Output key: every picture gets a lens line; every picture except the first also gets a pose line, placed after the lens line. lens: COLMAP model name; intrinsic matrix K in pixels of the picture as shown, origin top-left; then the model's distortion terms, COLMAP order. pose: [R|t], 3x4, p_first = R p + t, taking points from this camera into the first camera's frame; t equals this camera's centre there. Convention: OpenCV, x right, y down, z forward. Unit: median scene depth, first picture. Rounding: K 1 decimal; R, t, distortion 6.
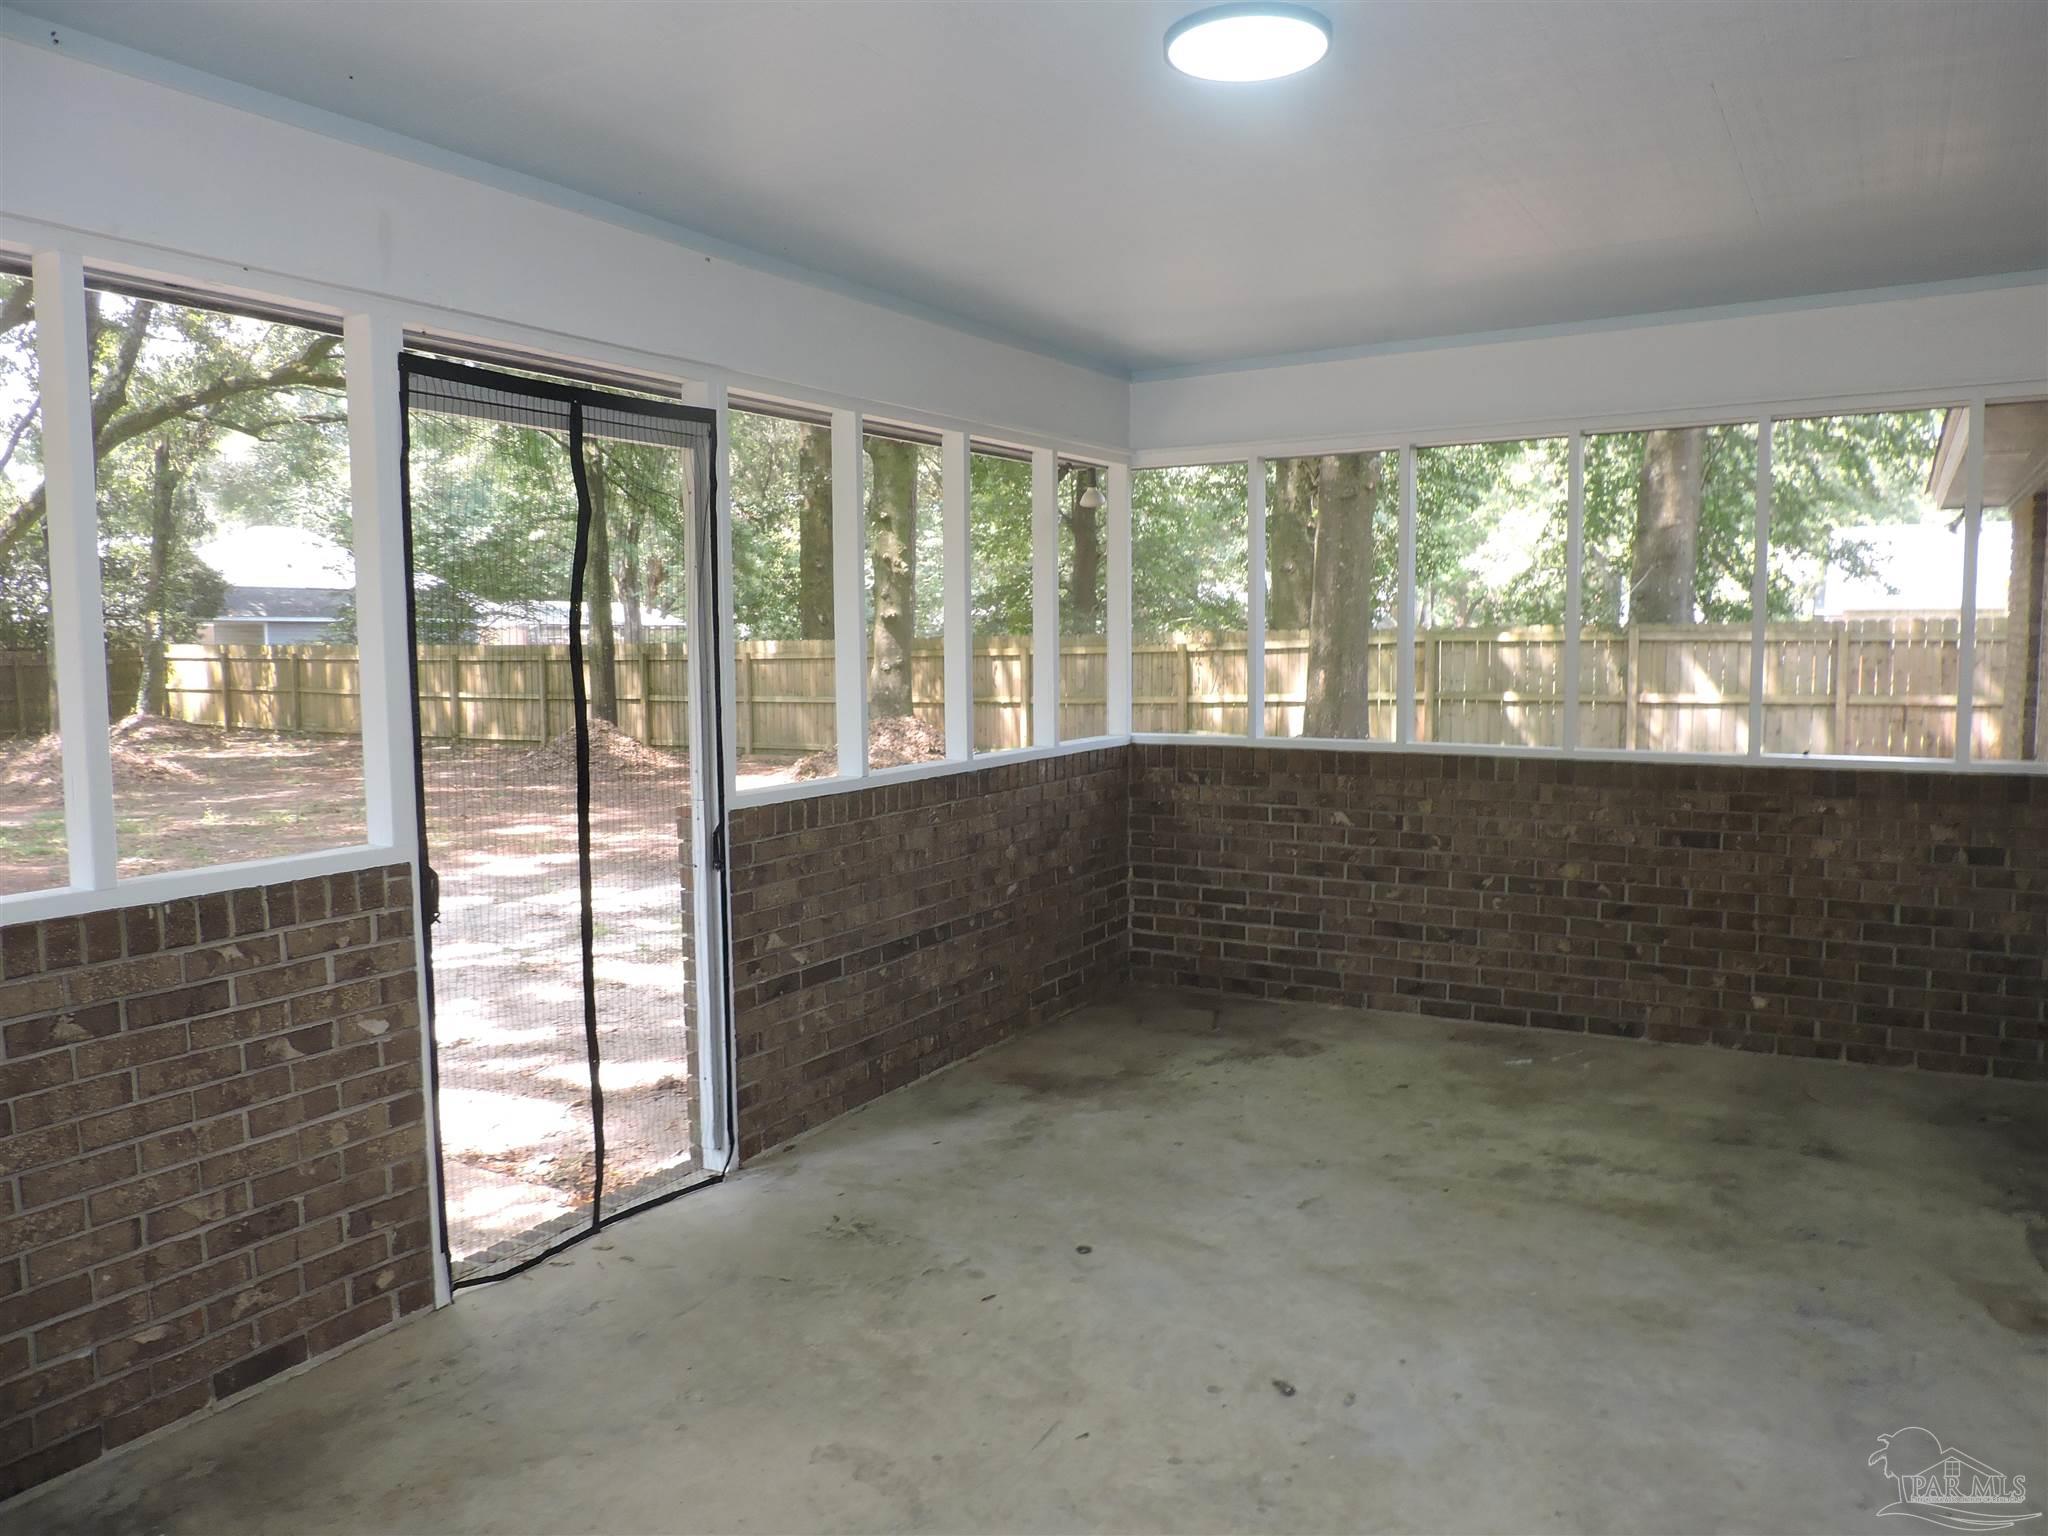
lens RADIAL K [[1448.4, 0, 1029.5], [0, 1448.4, 775.2], [0, 0, 1]] dist [-0.029331, -0.001473]
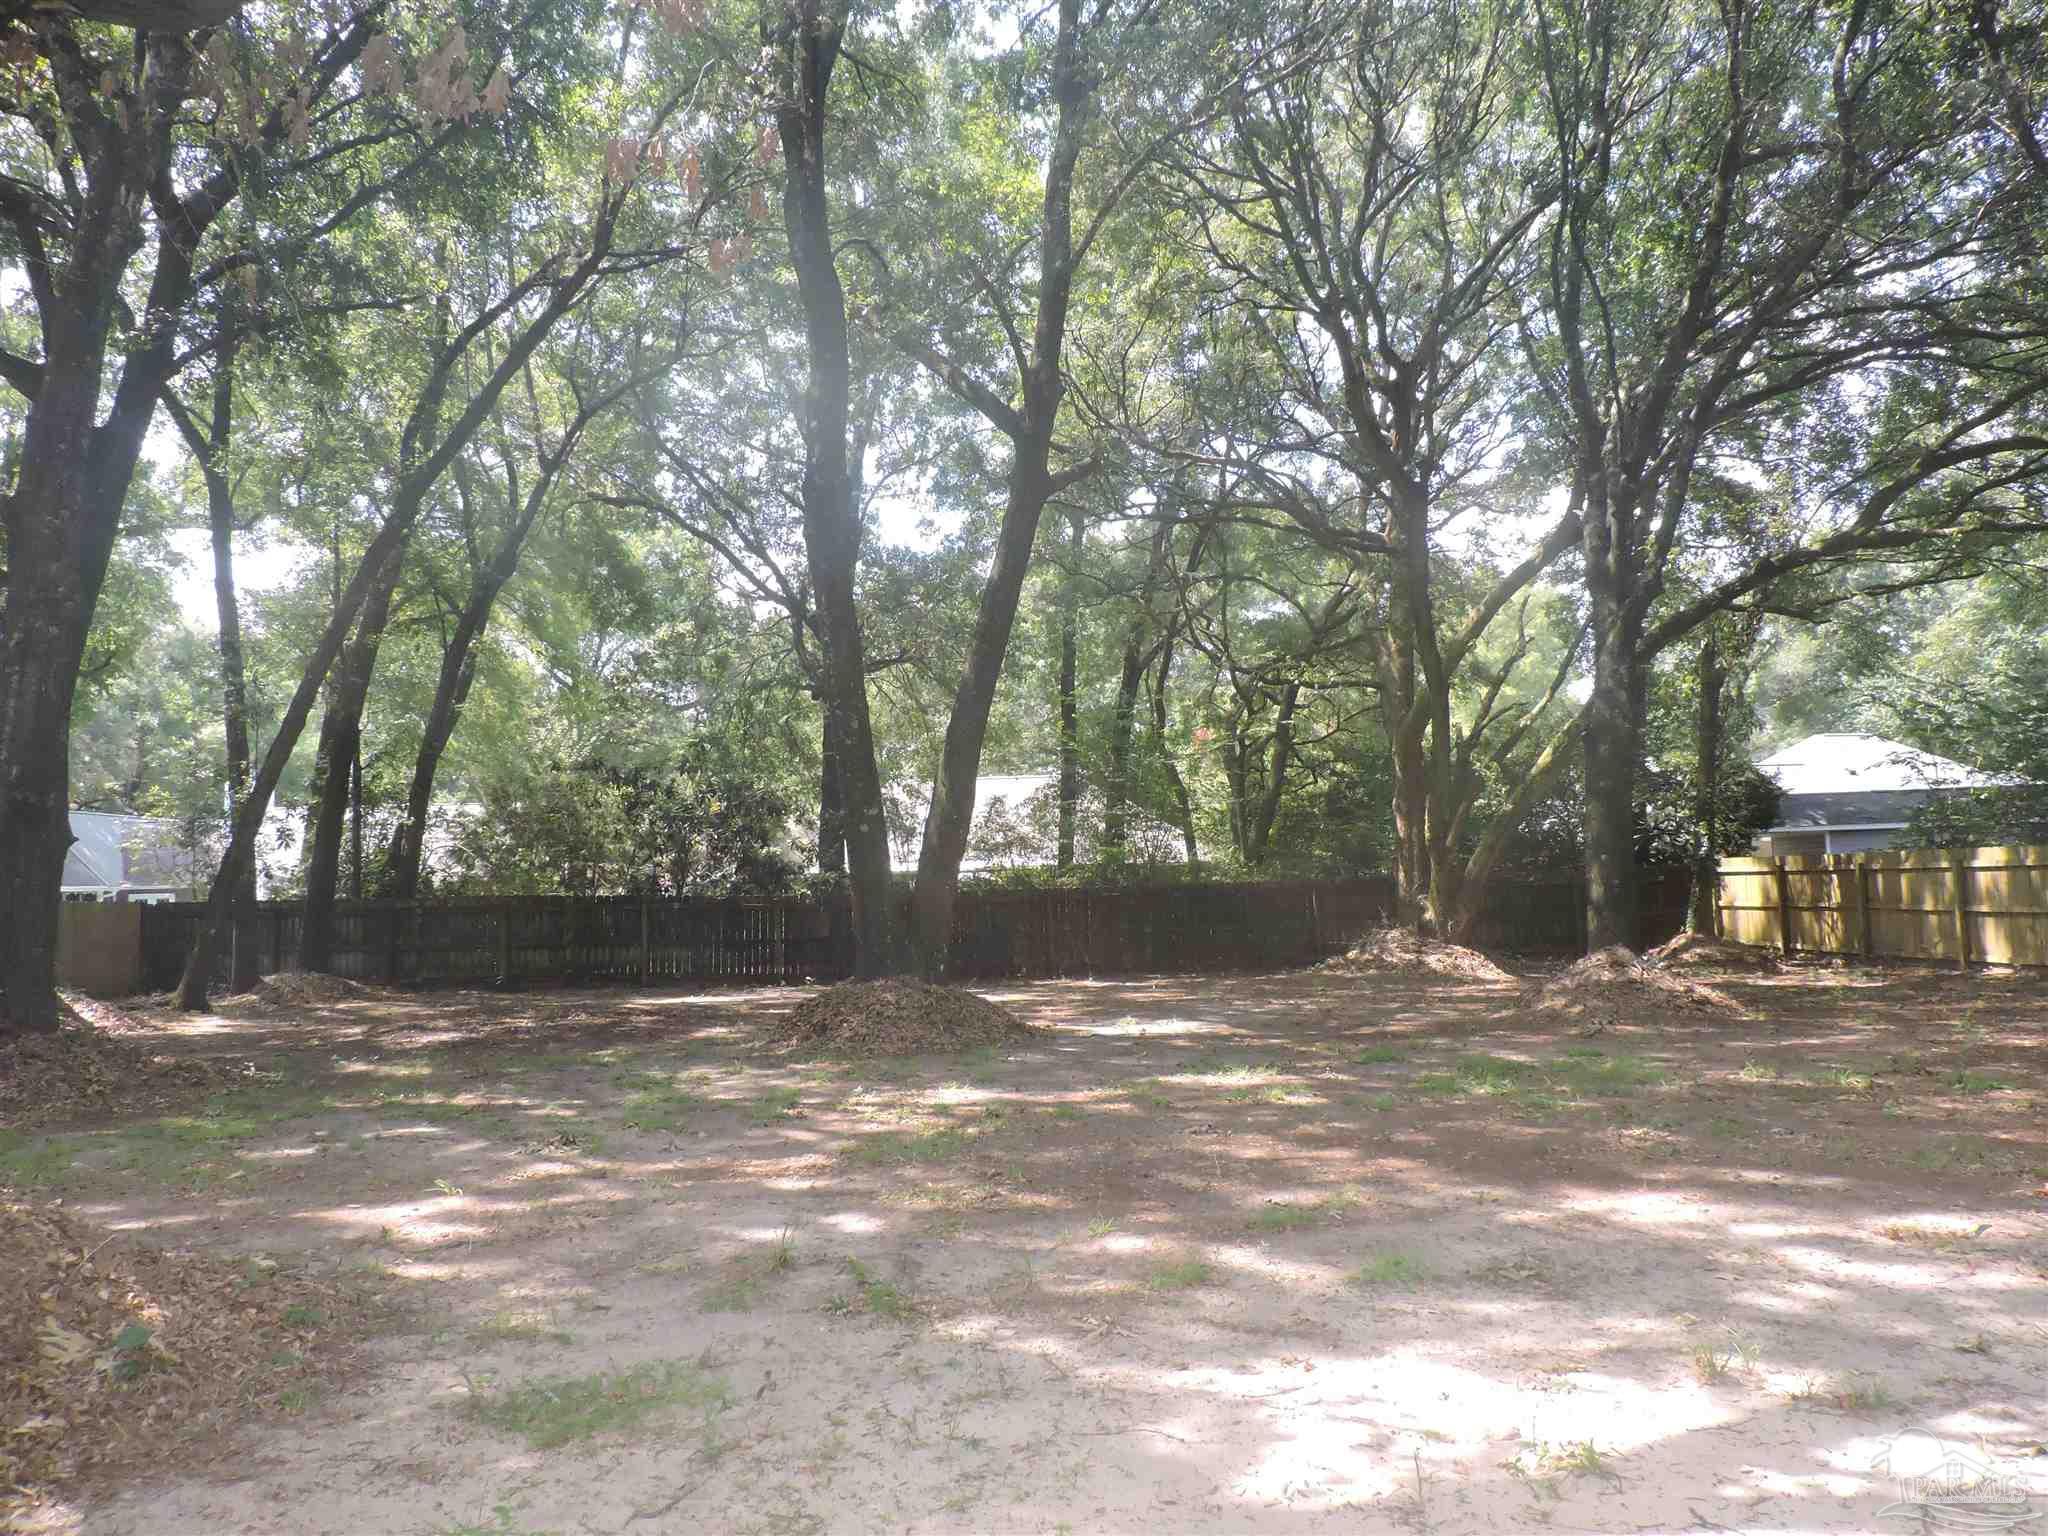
lens RADIAL K [[1448.4, 0, 1029.5], [0, 1448.4, 775.2], [0, 0, 1]] dist [-0.029331, -0.001473]
pose [[0.543057, -0.083337, -0.835550, -0.070300], [-0.046435, 0.990560, -0.128978, -0.004595], [0.838411, 0.108841, 0.534061, 0.138202]]
